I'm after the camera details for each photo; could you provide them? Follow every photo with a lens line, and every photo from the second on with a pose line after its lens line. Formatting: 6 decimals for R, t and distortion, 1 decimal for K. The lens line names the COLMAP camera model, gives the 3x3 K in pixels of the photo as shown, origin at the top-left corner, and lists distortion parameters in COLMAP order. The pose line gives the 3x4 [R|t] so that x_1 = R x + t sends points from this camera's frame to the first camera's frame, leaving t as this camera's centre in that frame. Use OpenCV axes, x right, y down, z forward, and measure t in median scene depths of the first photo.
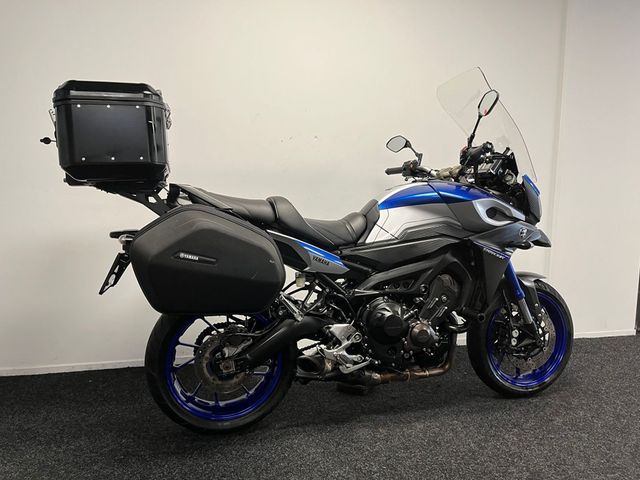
lens RADIAL K [[484.2, 0, 318.8], [0, 484.2, 242.1], [0, 0, 1]] dist [0.086021, -0.117312]
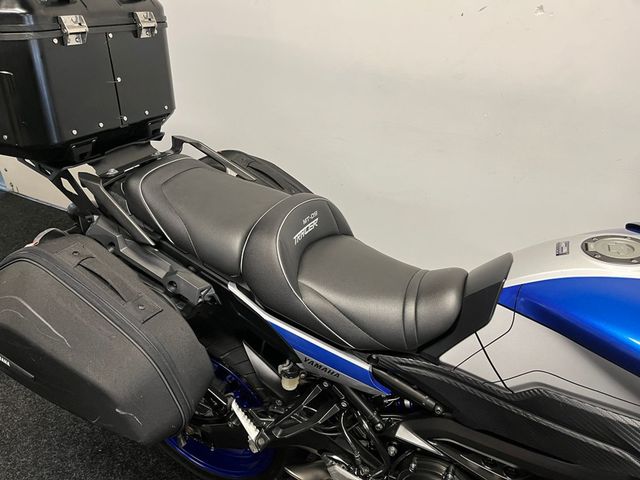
lens RADIAL K [[484.2, 0, 318.8], [0, 484.2, 242.1], [0, 0, 1]] dist [0.086021, -0.117312]
pose [[0.763584, 0.347879, -0.543986, 0.219815], [-0.080706, 0.887274, 0.454127, -0.289026], [0.640645, -0.302861, 0.705584, 0.648820]]
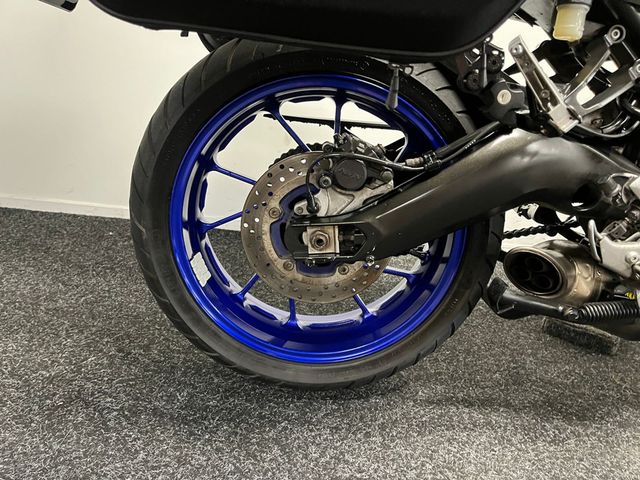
lens RADIAL K [[484.2, 0, 318.8], [0, 484.2, 242.1], [0, 0, 1]] dist [0.086021, -0.117312]
pose [[0.961772, 0.157435, -0.224075, -0.096807], [-0.106727, 0.969018, 0.222741, 0.160365], [0.252200, -0.190311, 0.948777, 0.595857]]
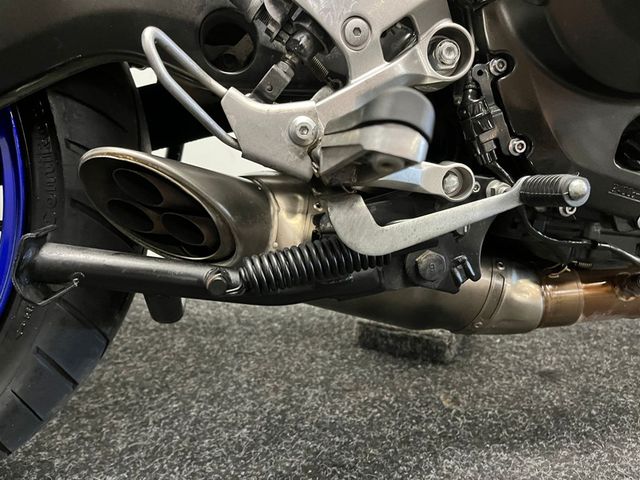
lens RADIAL K [[484.2, 0, 318.8], [0, 484.2, 242.1], [0, 0, 1]] dist [0.086021, -0.117312]
pose [[0.995078, 0.003582, -0.099030, 0.051229], [0.007187, 0.994105, 0.108182, 0.238218], [0.098834, -0.108361, 0.989186, 0.809987]]
